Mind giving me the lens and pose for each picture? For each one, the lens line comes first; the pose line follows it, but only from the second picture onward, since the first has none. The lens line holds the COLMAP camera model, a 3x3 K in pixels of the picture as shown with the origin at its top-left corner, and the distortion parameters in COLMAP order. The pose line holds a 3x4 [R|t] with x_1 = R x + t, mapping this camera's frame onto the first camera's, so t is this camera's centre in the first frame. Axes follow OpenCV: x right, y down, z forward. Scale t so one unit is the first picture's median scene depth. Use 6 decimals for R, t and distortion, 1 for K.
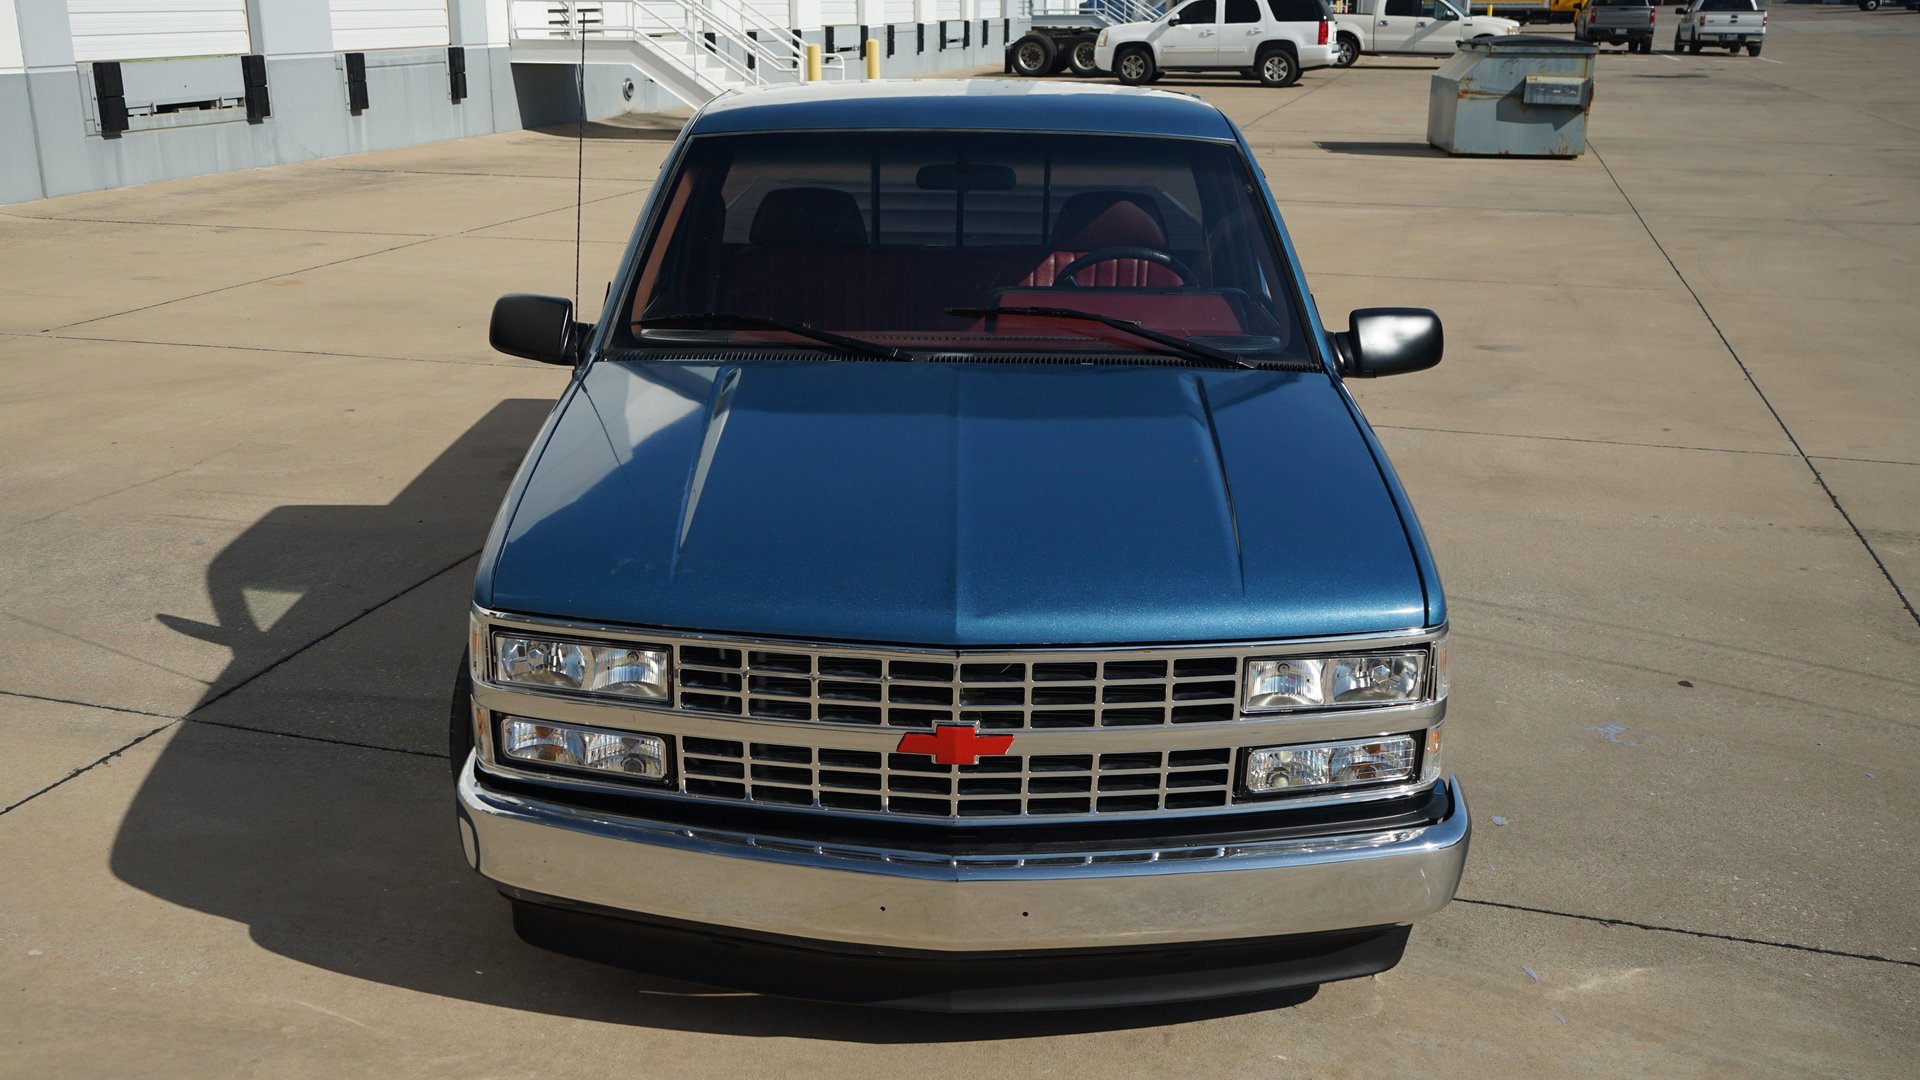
lens RADIAL K [[1775.9, 0, 939.1], [0, 1775.9, 553.4], [0, 0, 1]] dist [0.011510, 0.000000]
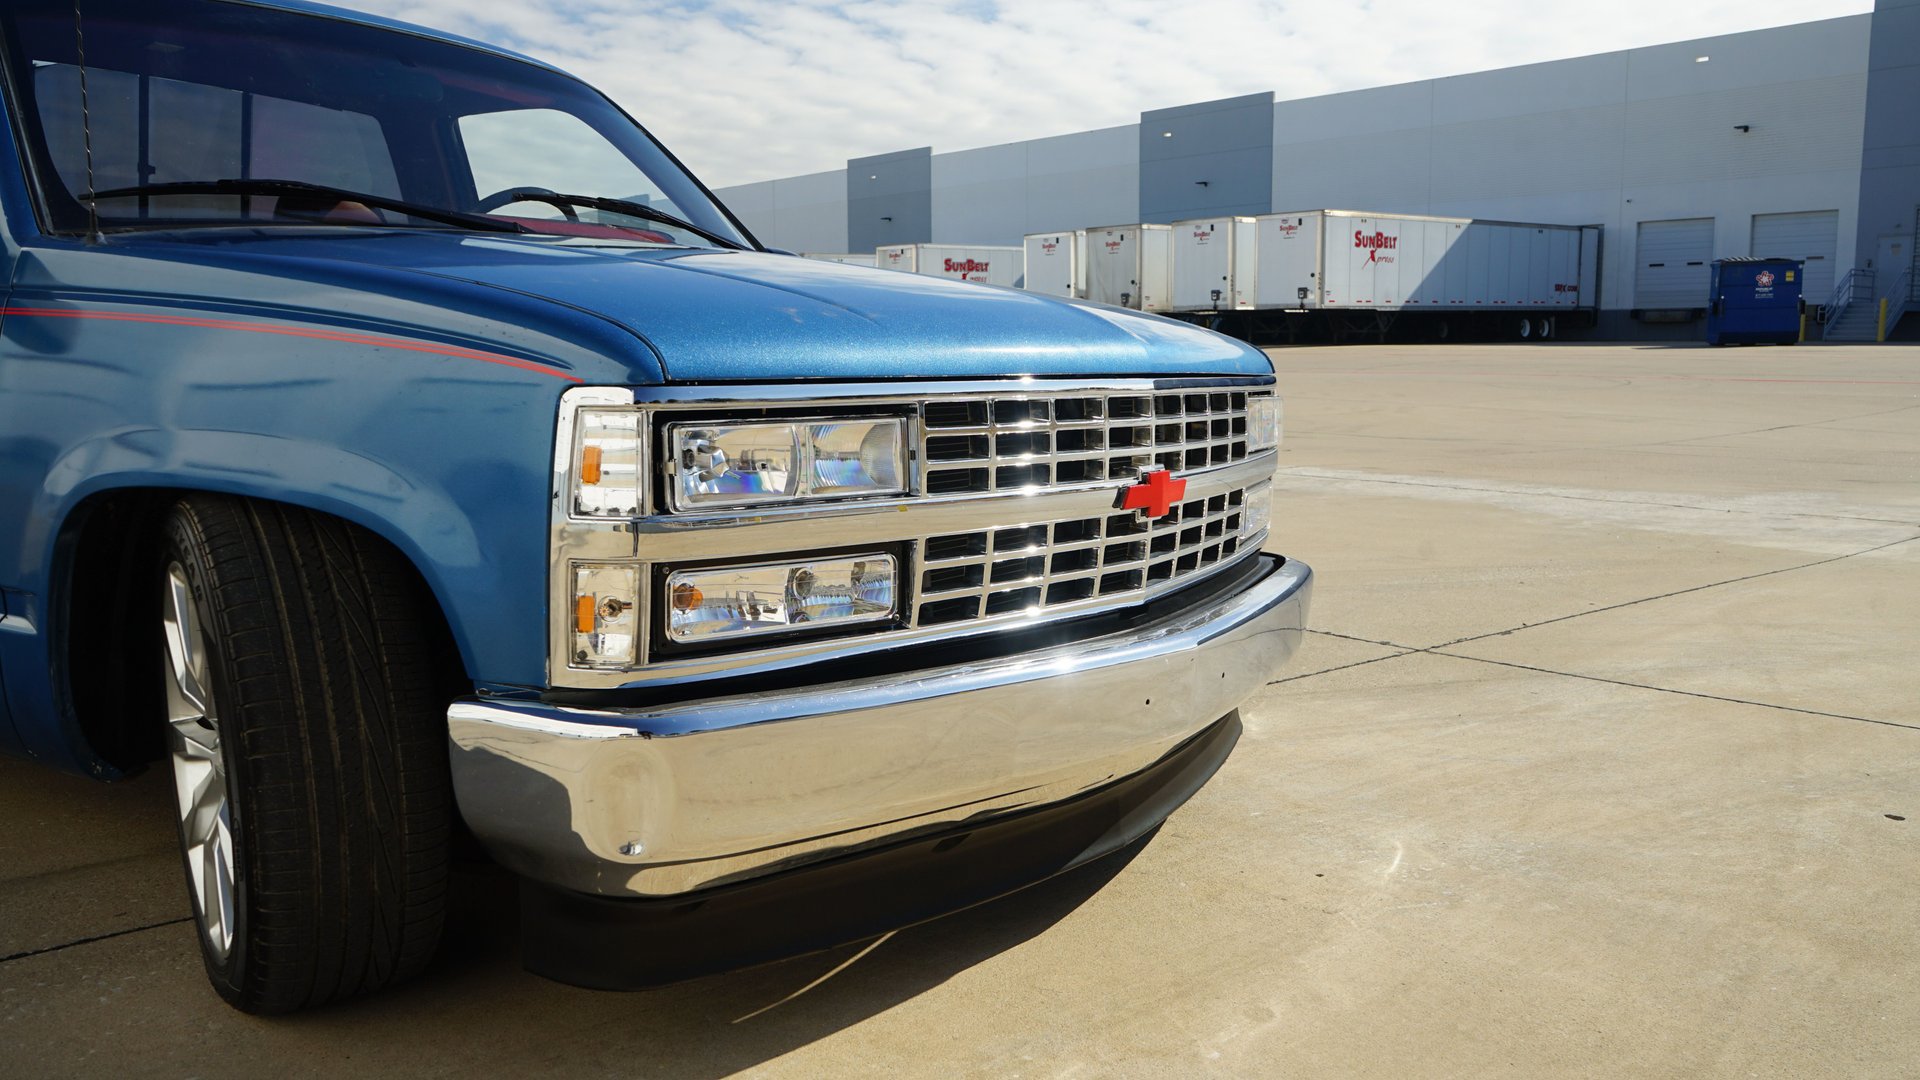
lens RADIAL K [[1528.7, 0, 966.1], [0, 1528.7, 537.4], [0, 0, 1]] dist [-0.018398, 0.015624]
pose [[0.550826, -0.107138, 0.827715, -0.410461], [0.256794, 0.965374, -0.045935, 0.085775], [-0.794133, 0.237855, 0.559266, 0.407055]]
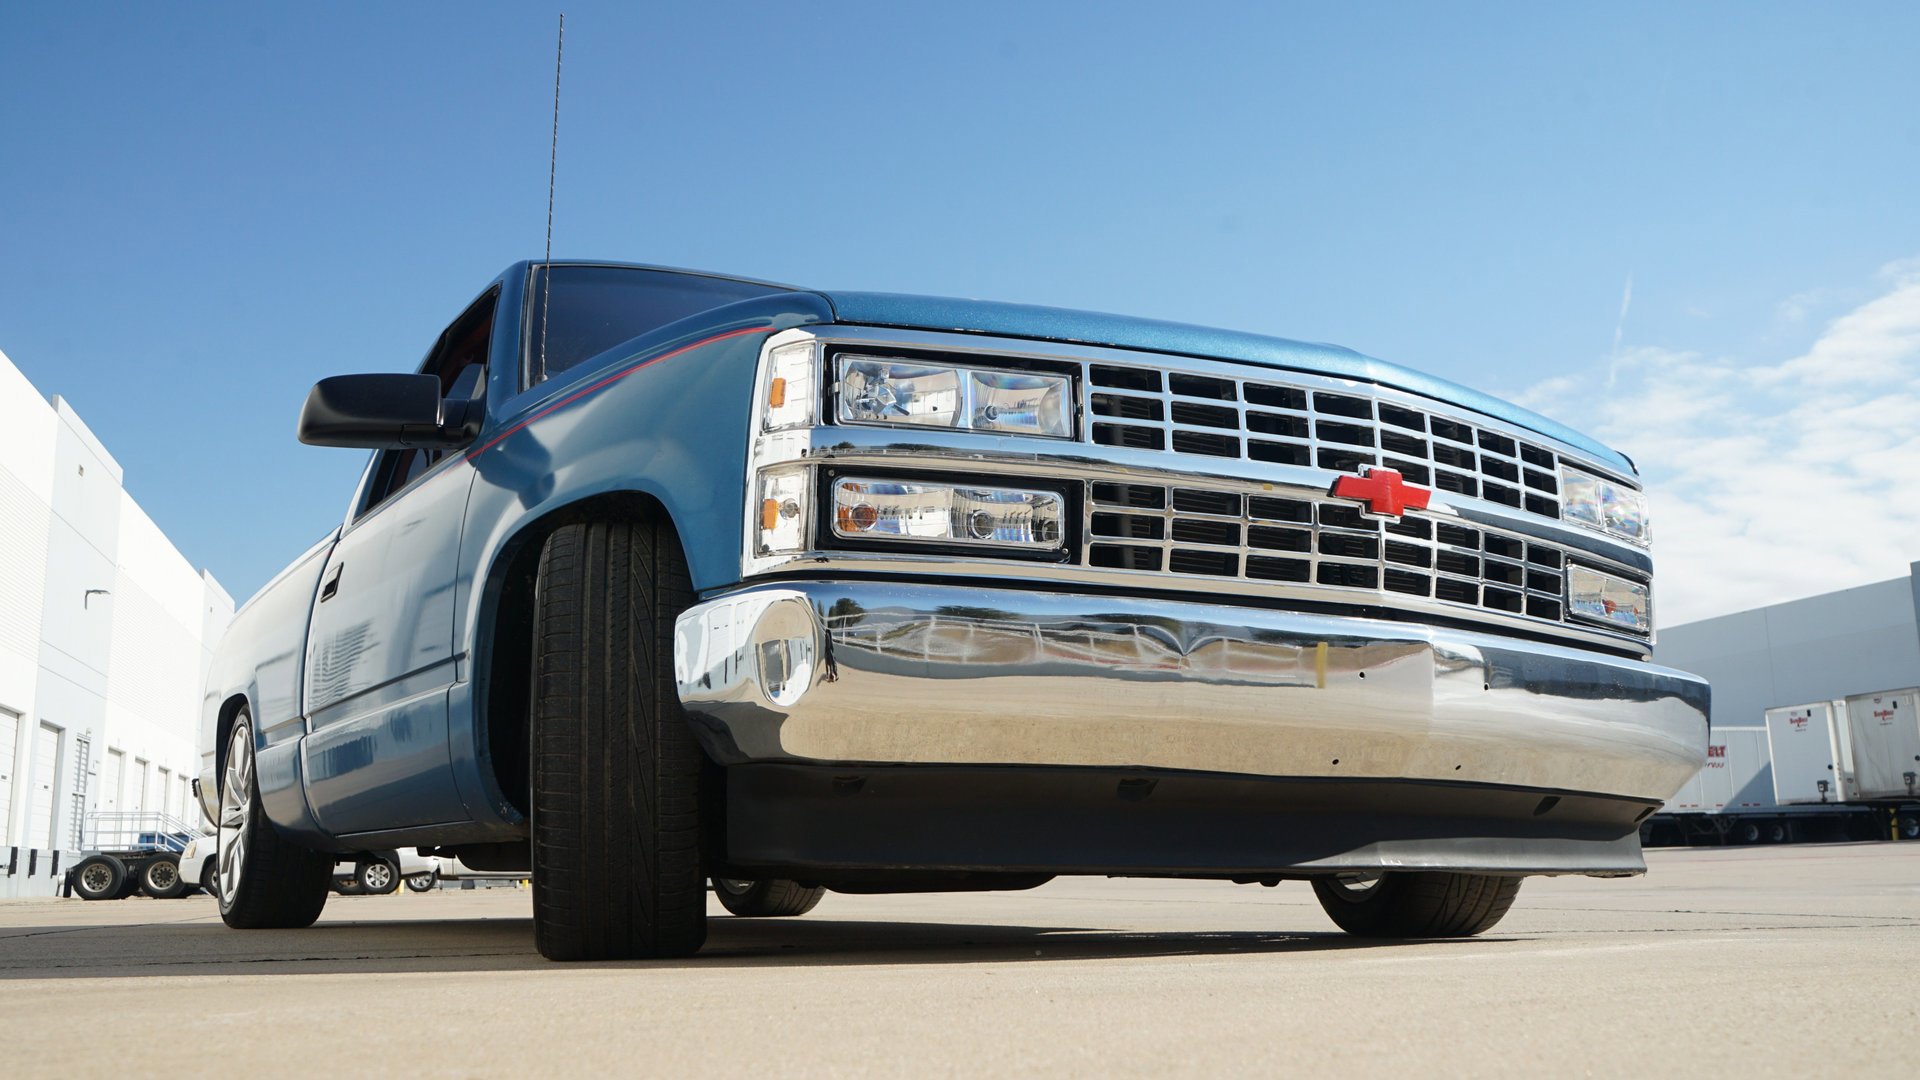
lens RADIAL K [[1668.3, 0, 961.8], [0, 1668.3, 547.6], [0, 0, 1]] dist [-0.030097, 0.047141]
pose [[0.841359, 0.094752, 0.532107, -0.369438], [0.178469, 0.880586, -0.438997, 0.279946], [-0.510161, 0.464318, 0.723978, 0.324108]]
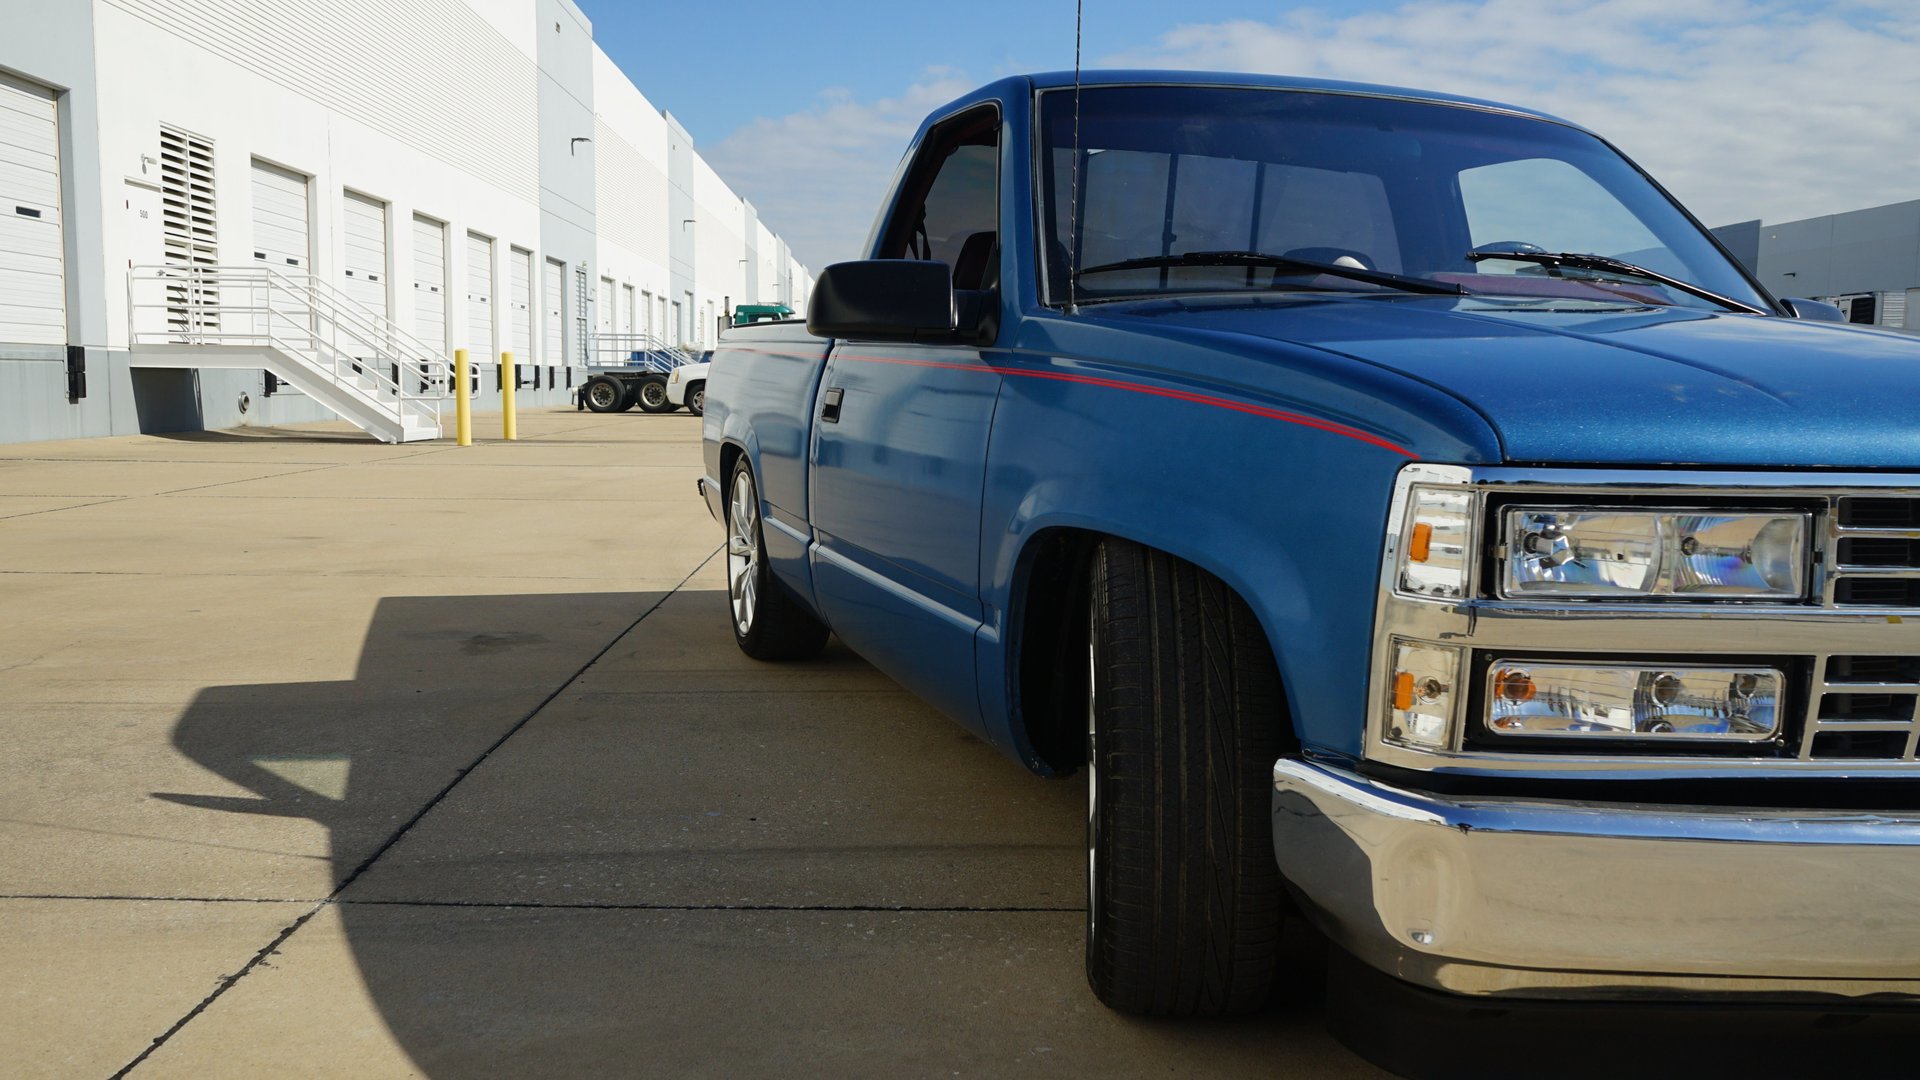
lens RADIAL K [[1565.0, 0, 943.2], [0, 1565.0, 546.0], [0, 0, 1]] dist [-0.010911, 0.026024]
pose [[0.950941, -0.021657, 0.308614, -0.379772], [0.082829, 0.978953, -0.186523, 0.089555], [-0.298079, 0.202935, 0.932720, 0.369519]]
